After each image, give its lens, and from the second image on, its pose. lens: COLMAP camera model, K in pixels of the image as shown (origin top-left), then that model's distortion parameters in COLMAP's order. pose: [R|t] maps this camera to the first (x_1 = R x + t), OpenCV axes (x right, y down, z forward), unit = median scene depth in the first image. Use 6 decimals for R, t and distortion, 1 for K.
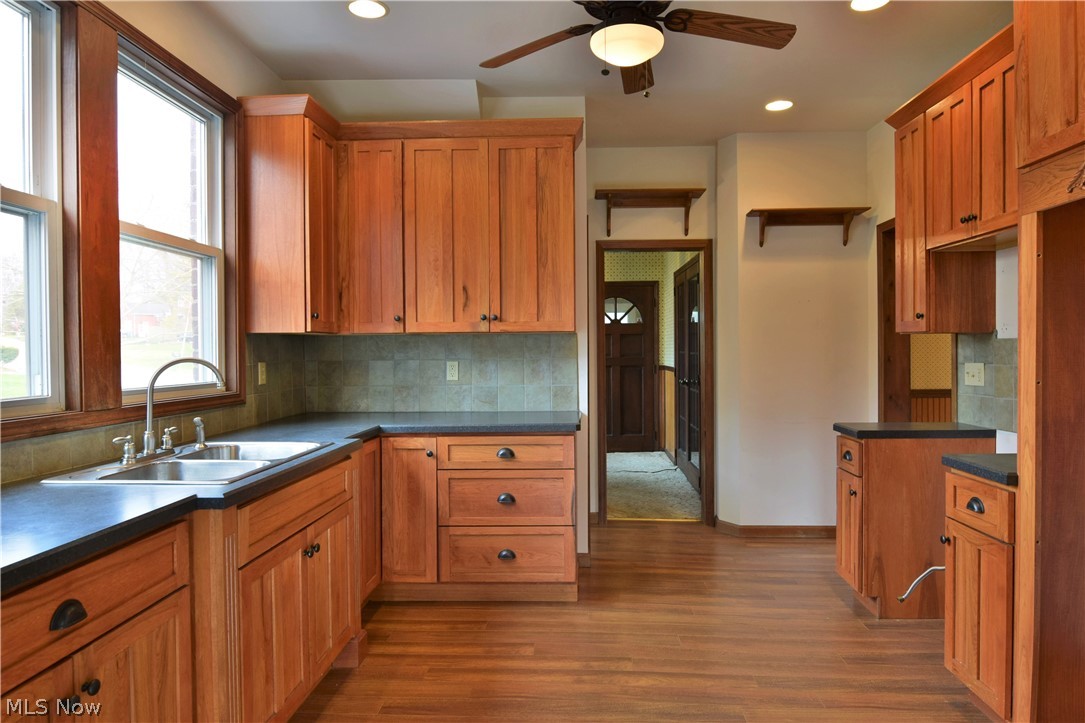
lens RADIAL K [[683.1, 0, 542.5], [0, 683.1, 361.5], [0, 0, 1]] dist [-0.008302, -0.002236]
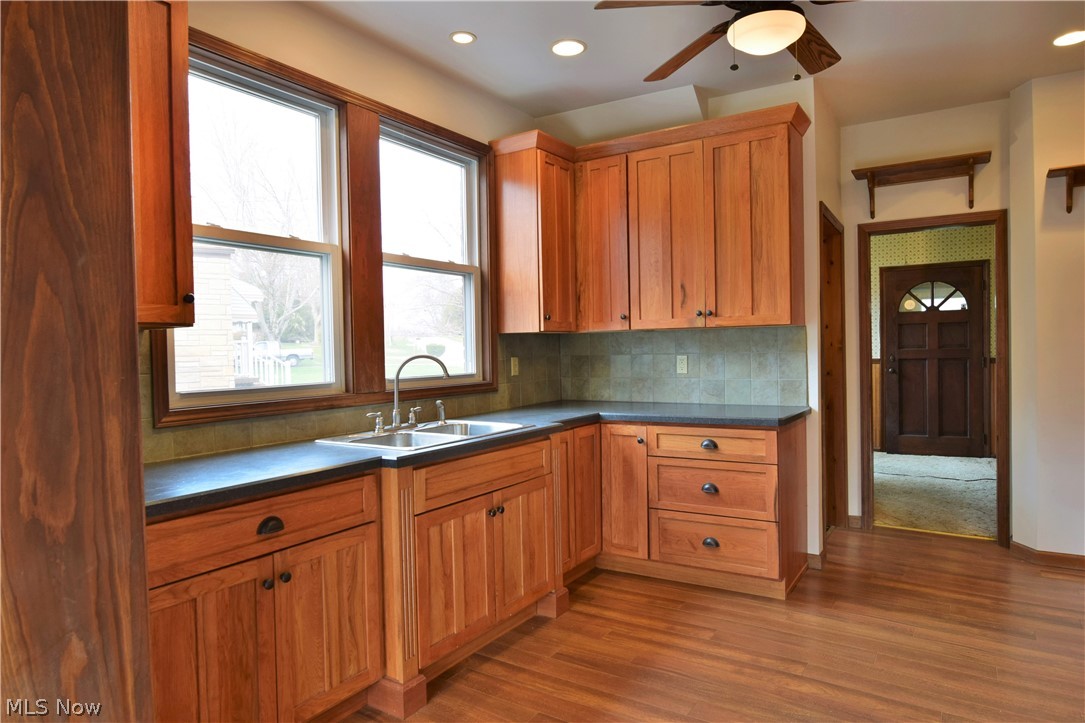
lens RADIAL K [[659.1, 0, 544.5], [0, 659.1, 362.7], [0, 0, 1]] dist [-0.005252, -0.004607]
pose [[0.868373, 0.000824, -0.495910, 0.224296], [0.005618, 0.999918, 0.011498, -0.002274], [0.495879, -0.012770, 0.868298, 0.012177]]
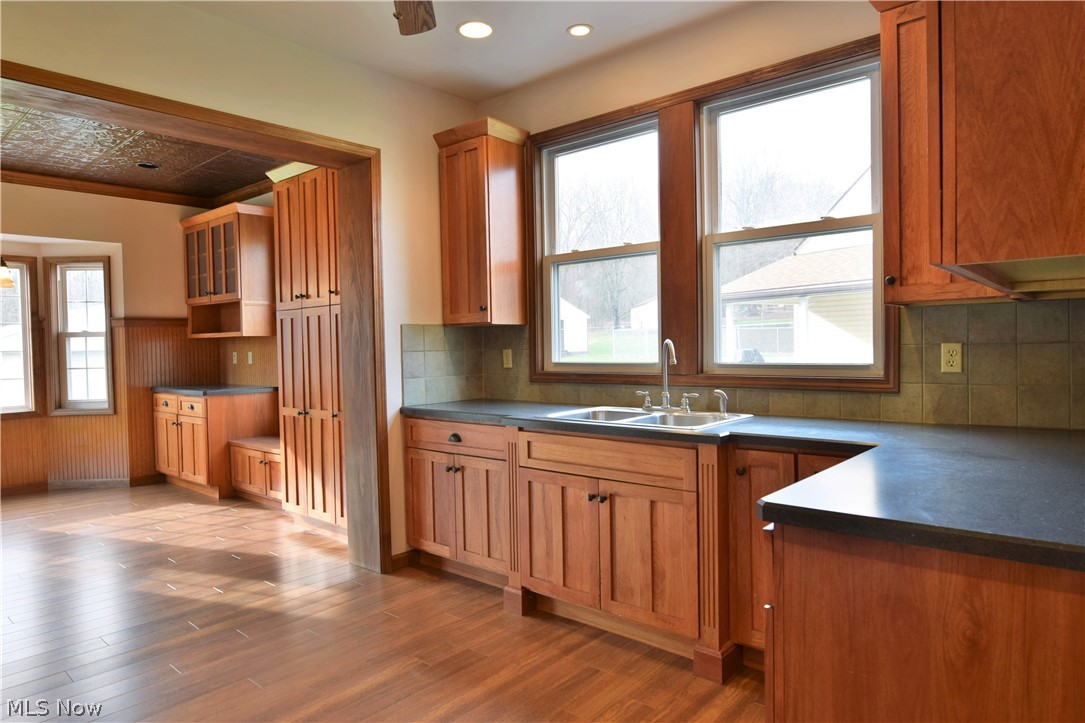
lens RADIAL K [[659.1, 0, 544.5], [0, 659.1, 362.7], [0, 0, 1]] dist [-0.005252, -0.004607]
pose [[-0.605039, 0.040164, -0.795183, 0.451112], [0.008974, 0.999007, 0.043631, -0.013192], [0.796146, 0.019263, -0.604798, 1.131874]]
